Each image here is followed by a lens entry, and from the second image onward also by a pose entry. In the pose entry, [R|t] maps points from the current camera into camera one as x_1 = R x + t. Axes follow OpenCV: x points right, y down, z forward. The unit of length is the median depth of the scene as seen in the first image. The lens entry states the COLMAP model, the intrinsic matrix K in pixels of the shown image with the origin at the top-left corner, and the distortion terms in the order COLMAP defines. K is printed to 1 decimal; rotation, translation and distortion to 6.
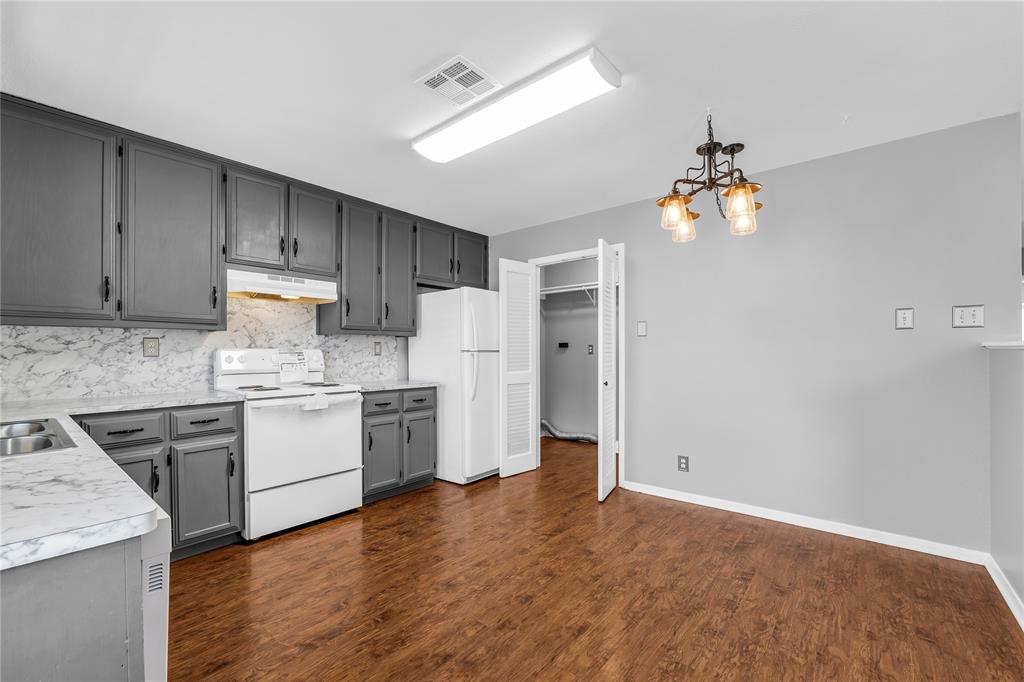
lens RADIAL K [[424.2, 0, 504.9], [0, 424.2, 350.6], [0, 0, 1]] dist [-0.011750, -0.000462]
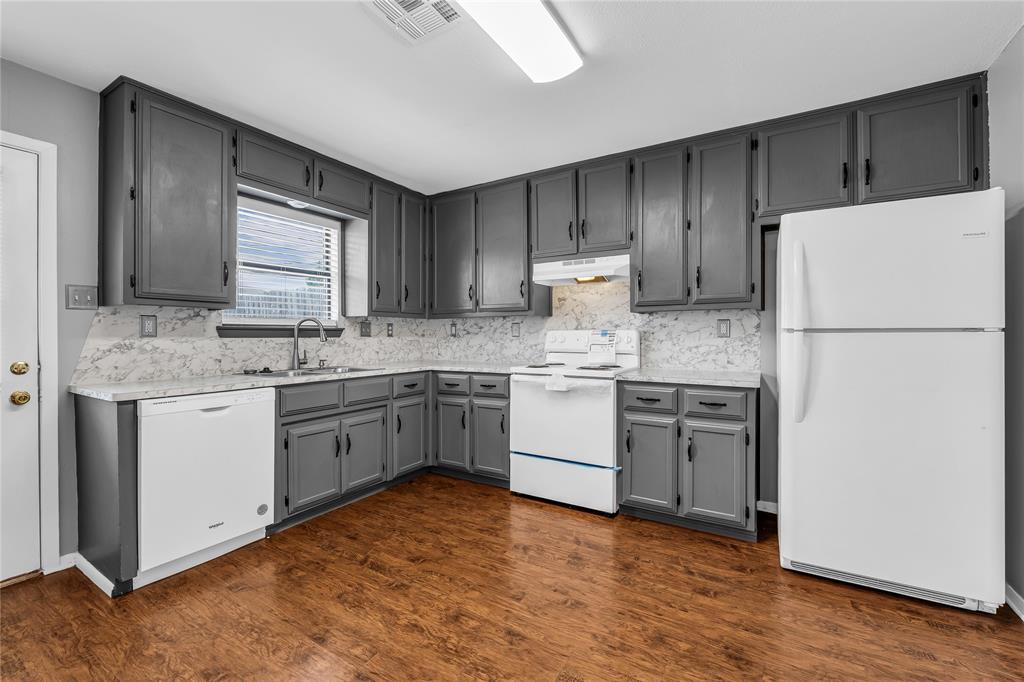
lens RADIAL K [[424.2, 0, 510.0], [0, 424.2, 336.3], [0, 0, 1]] dist [-0.011750, -0.000462]
pose [[0.162774, 0.005654, -0.986647, 0.461300], [0.005520, 0.999963, 0.006641, 0.003428], [0.986648, -0.006527, 0.162737, 0.649091]]
